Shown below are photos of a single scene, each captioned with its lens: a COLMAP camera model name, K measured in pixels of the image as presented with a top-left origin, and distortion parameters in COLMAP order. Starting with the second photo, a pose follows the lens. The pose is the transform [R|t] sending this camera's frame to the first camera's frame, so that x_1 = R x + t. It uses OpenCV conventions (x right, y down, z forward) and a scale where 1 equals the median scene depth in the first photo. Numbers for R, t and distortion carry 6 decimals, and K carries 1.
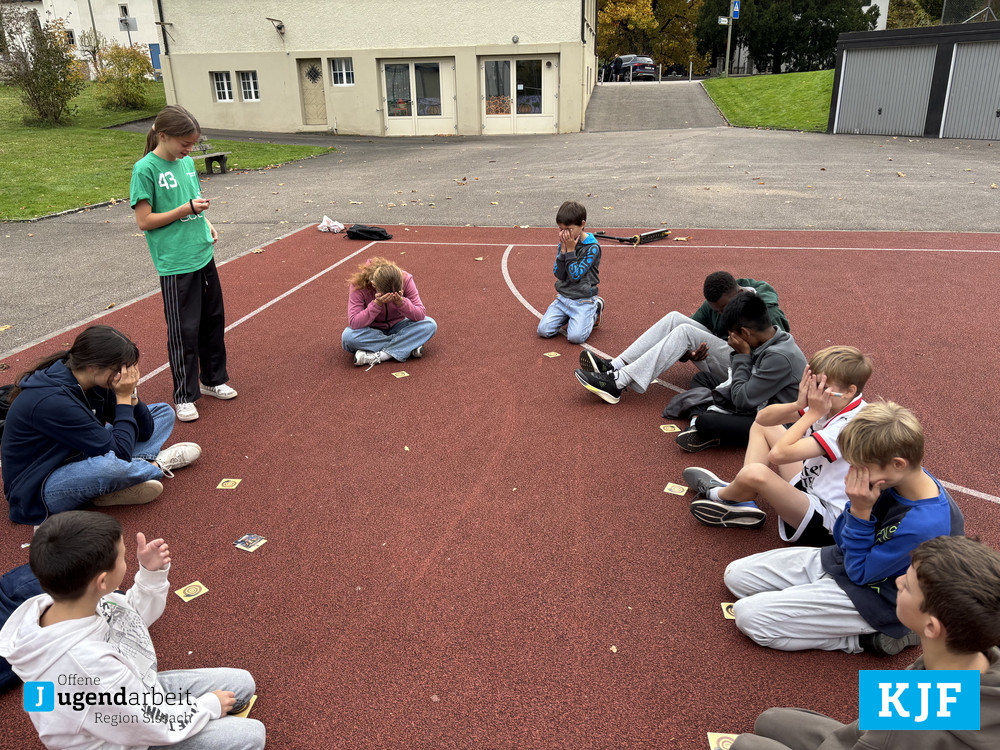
lens RADIAL K [[763.0, 0, 489.9], [0, 763.0, 390.4], [0, 0, 1]] dist [0.043153, -0.049347]
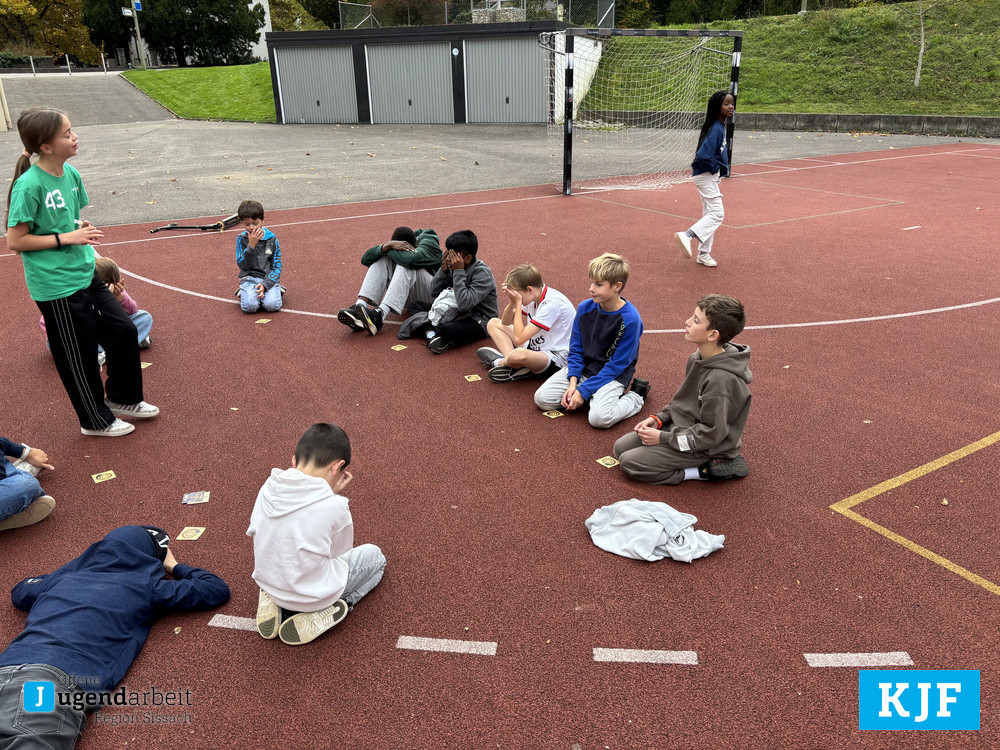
lens RADIAL K [[763.0, 0, 496.4], [0, 763.0, 381.4], [0, 0, 1]] dist [0.043153, -0.049347]
pose [[0.755920, -0.240103, 0.609045, -0.202616], [0.240864, 0.967064, 0.082294, 0.015654], [-0.608744, 0.084489, 0.788855, -0.051984]]
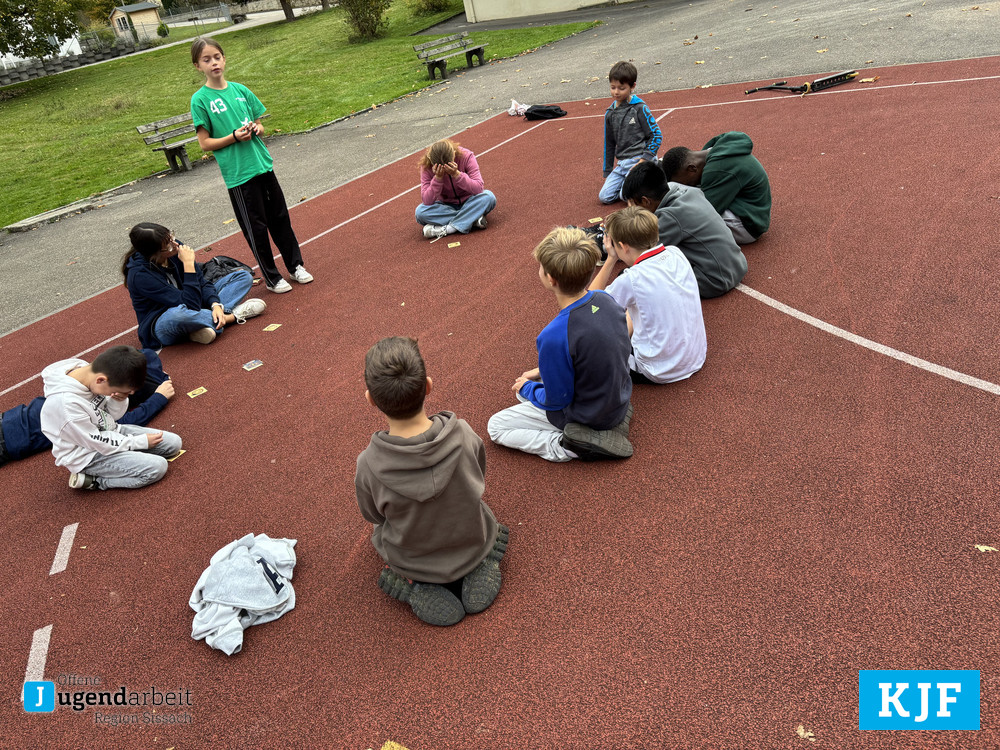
lens RADIAL K [[763.0, 0, 486.1], [0, 763.0, 360.7], [0, 0, 1]] dist [0.043153, -0.049347]
pose [[0.906307, 0.025260, -0.421864, 0.221378], [0.025715, 0.993067, 0.114707, 0.012379], [0.421837, -0.114808, 0.899374, -0.031489]]
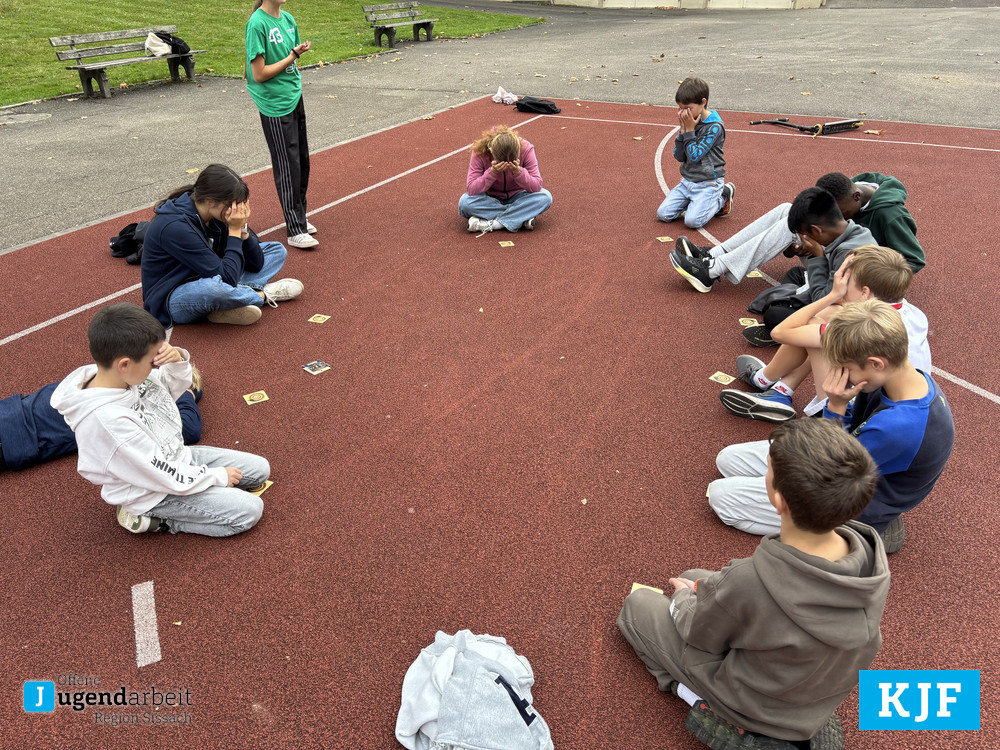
lens RADIAL K [[763.0, 0, 496.0], [0, 763.0, 369.6], [0, 0, 1]] dist [0.043153, -0.049347]
pose [[0.962096, 0.138610, -0.234857, 0.070270], [-0.109722, 0.985164, 0.131956, 0.006773], [0.249663, -0.101185, 0.963032, -0.012094]]
